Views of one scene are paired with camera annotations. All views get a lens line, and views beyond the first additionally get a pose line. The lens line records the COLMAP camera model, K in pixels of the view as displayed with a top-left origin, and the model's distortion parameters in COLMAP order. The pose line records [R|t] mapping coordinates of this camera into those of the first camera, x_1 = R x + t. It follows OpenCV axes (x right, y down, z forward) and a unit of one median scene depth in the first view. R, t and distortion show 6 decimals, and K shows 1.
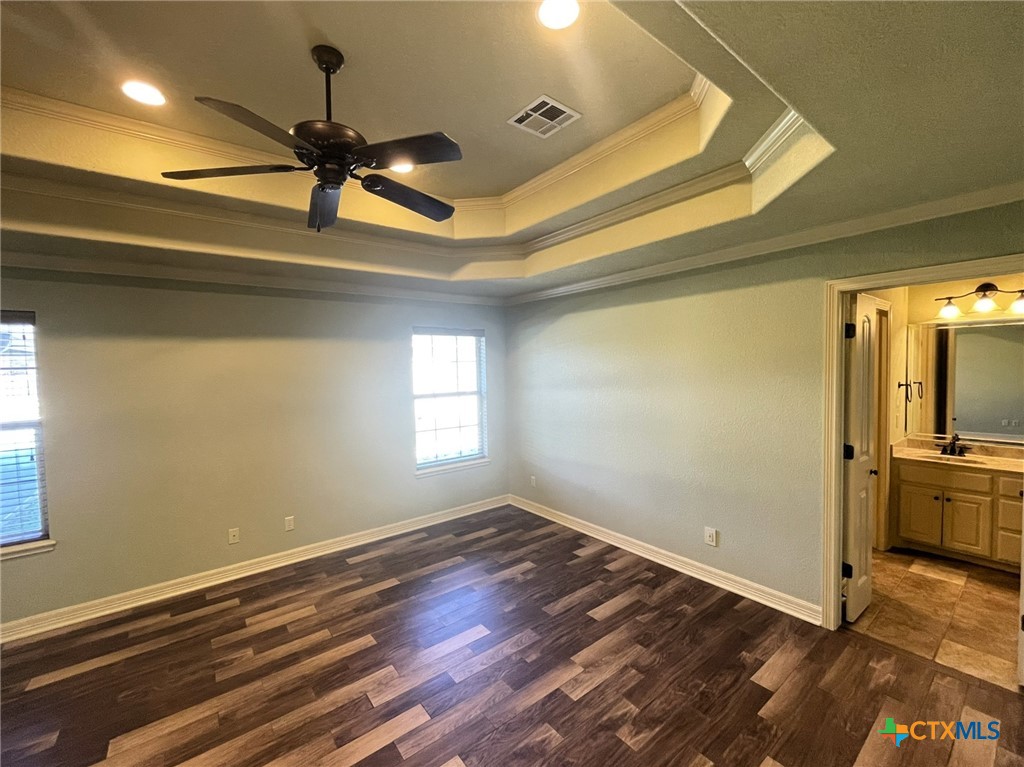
lens RADIAL K [[421.6, 0, 514.5], [0, 421.6, 388.4], [0, 0, 1]] dist [-0.001250, 0.000198]
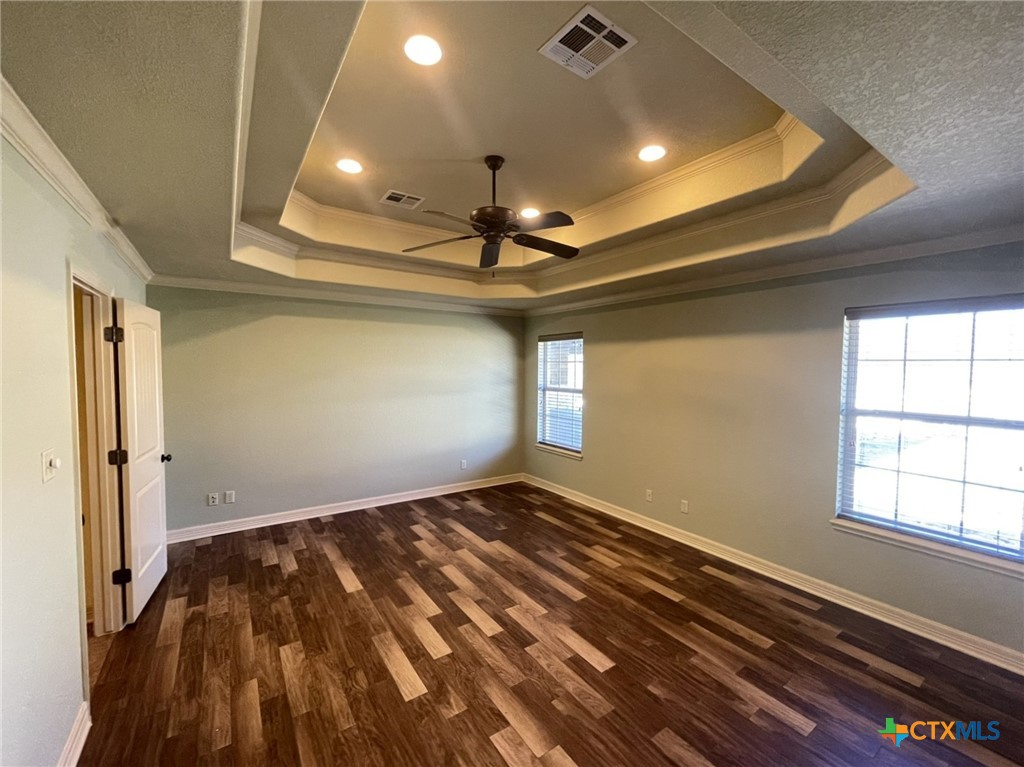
lens RADIAL K [[421.6, 0, 515.1], [0, 421.6, 378.4], [0, 0, 1]] dist [-0.001250, 0.000198]
pose [[-0.052179, 0.051424, -0.997313, 0.753608], [-0.064952, 0.996384, 0.054774, -0.057040], [0.996523, 0.067636, -0.048650, 0.788331]]
